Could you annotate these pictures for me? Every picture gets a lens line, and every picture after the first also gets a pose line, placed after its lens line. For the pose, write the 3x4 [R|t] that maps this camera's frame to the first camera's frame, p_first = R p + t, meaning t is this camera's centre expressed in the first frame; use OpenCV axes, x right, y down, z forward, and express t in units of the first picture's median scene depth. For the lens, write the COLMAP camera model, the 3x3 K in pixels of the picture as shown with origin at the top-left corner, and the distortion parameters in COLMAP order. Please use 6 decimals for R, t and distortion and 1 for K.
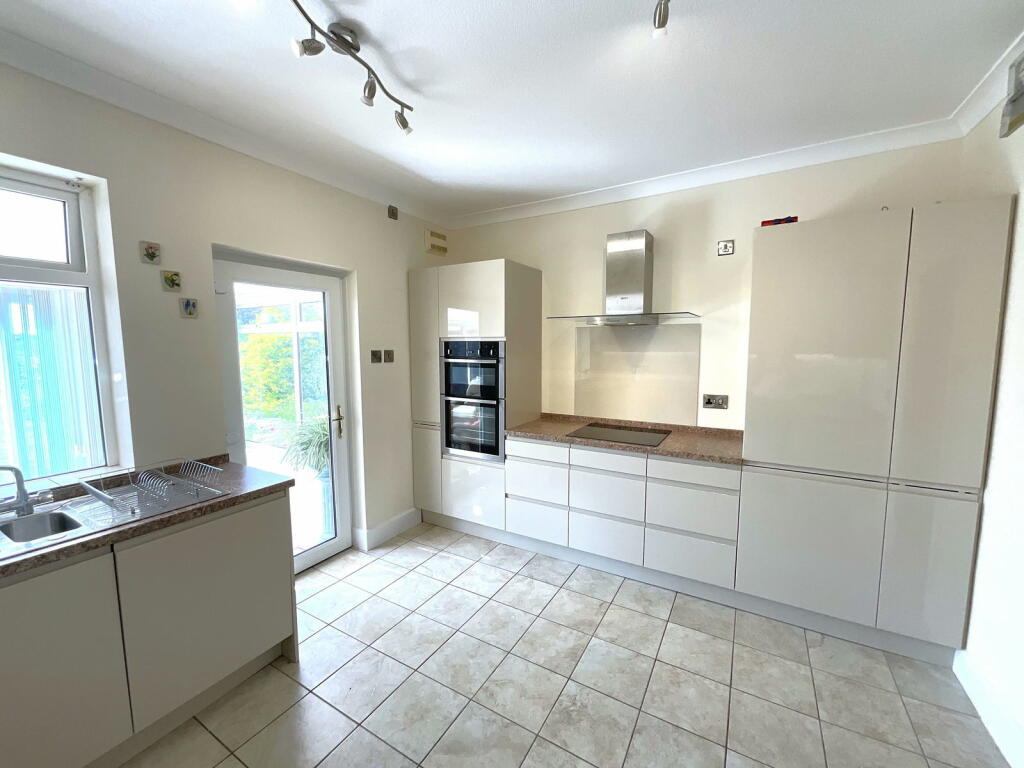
lens RADIAL K [[414.6, 0, 511.9], [0, 414.6, 383.3], [0, 0, 1]] dist [-0.012186, 0.007236]
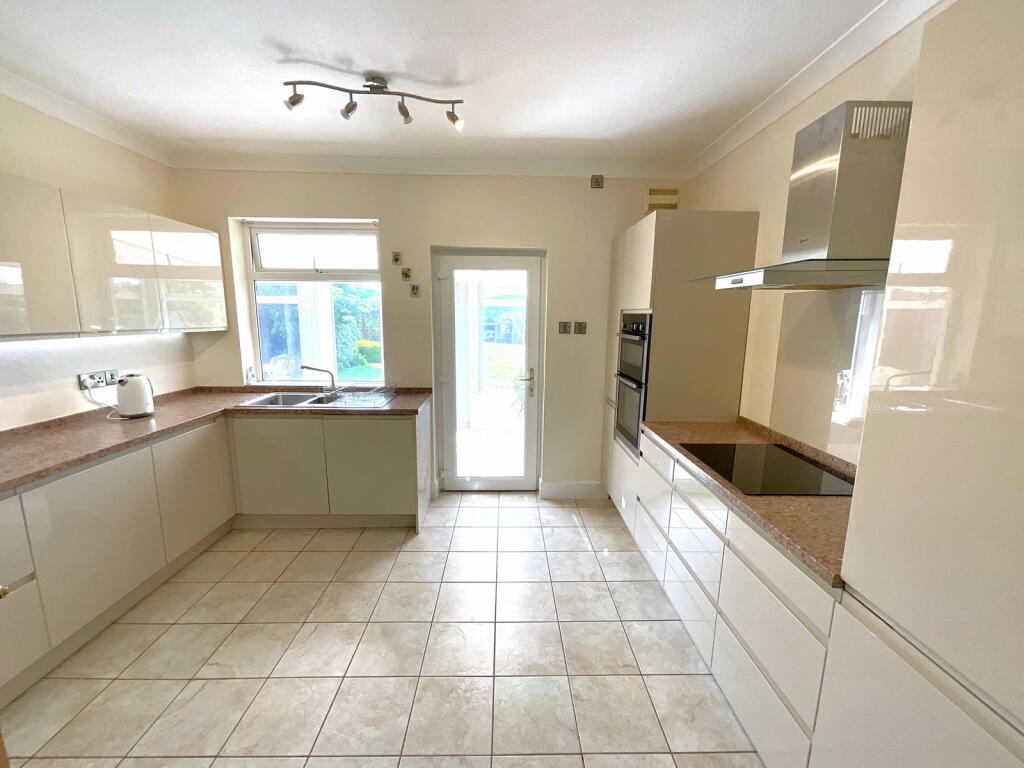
lens RADIAL K [[414.6, 0, 511.9], [0, 414.6, 383.3], [0, 0, 1]] dist [-0.012186, 0.007236]
pose [[0.521321, 0.147003, -0.840604, 0.608210], [-0.093780, 0.988954, 0.114787, -0.038182], [0.848192, 0.018991, 0.529348, 0.377047]]
